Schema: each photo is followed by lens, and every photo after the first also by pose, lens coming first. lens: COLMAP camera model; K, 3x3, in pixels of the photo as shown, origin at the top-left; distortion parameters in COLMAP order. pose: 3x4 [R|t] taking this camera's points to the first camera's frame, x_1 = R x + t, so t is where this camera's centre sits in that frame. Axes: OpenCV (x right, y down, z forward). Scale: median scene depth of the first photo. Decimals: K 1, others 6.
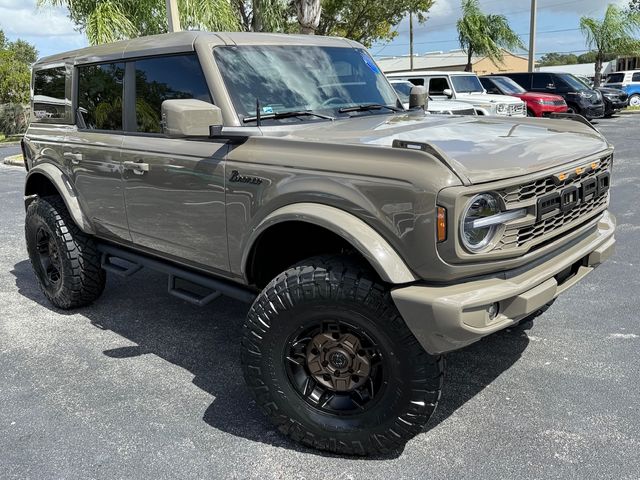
lens RADIAL K [[571.6, 0, 319.5], [0, 571.6, 240.3], [0, 0, 1]] dist [0.092273, -0.163450]
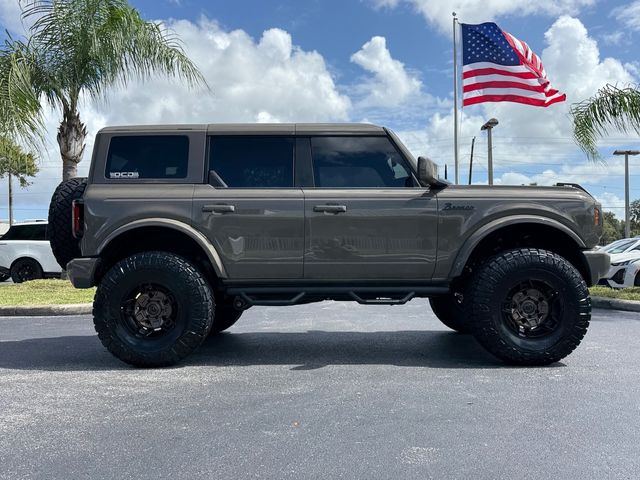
lens RADIAL K [[571.6, 0, 314.1], [0, 571.6, 237.6], [0, 0, 1]] dist [0.092273, -0.163450]
pose [[0.724773, 0.061601, 0.686228, -1.391798], [0.153692, 0.956444, -0.248182, 0.287286], [-0.671627, 0.285344, 0.683737, 0.162151]]
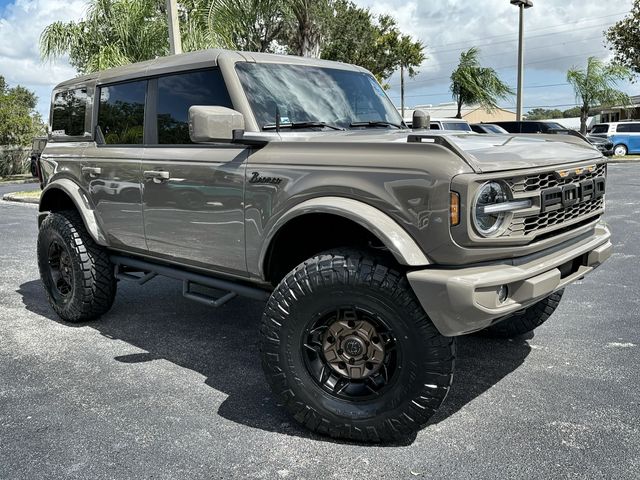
lens RADIAL K [[571.6, 0, 320.0], [0, 571.6, 239.5], [0, 0, 1]] dist [0.092273, -0.163450]
pose [[0.999782, 0.012022, 0.017052, -0.040223], [-0.010483, 0.996095, -0.087666, 0.087068], [-0.018040, 0.087468, 0.996004, -0.045422]]
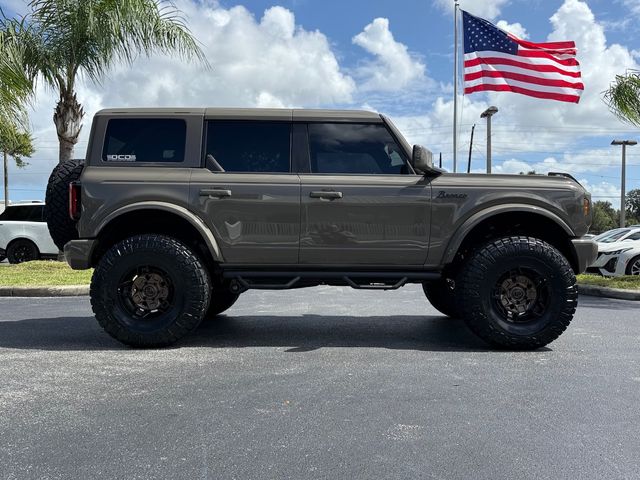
lens RADIAL K [[571.6, 0, 323.3], [0, 571.6, 244.1], [0, 0, 1]] dist [0.092273, -0.163450]
pose [[0.711465, 0.045872, 0.701222, -1.402242], [0.144385, 0.967034, -0.209756, 0.294194], [-0.687728, 0.250480, 0.681388, 0.139068]]
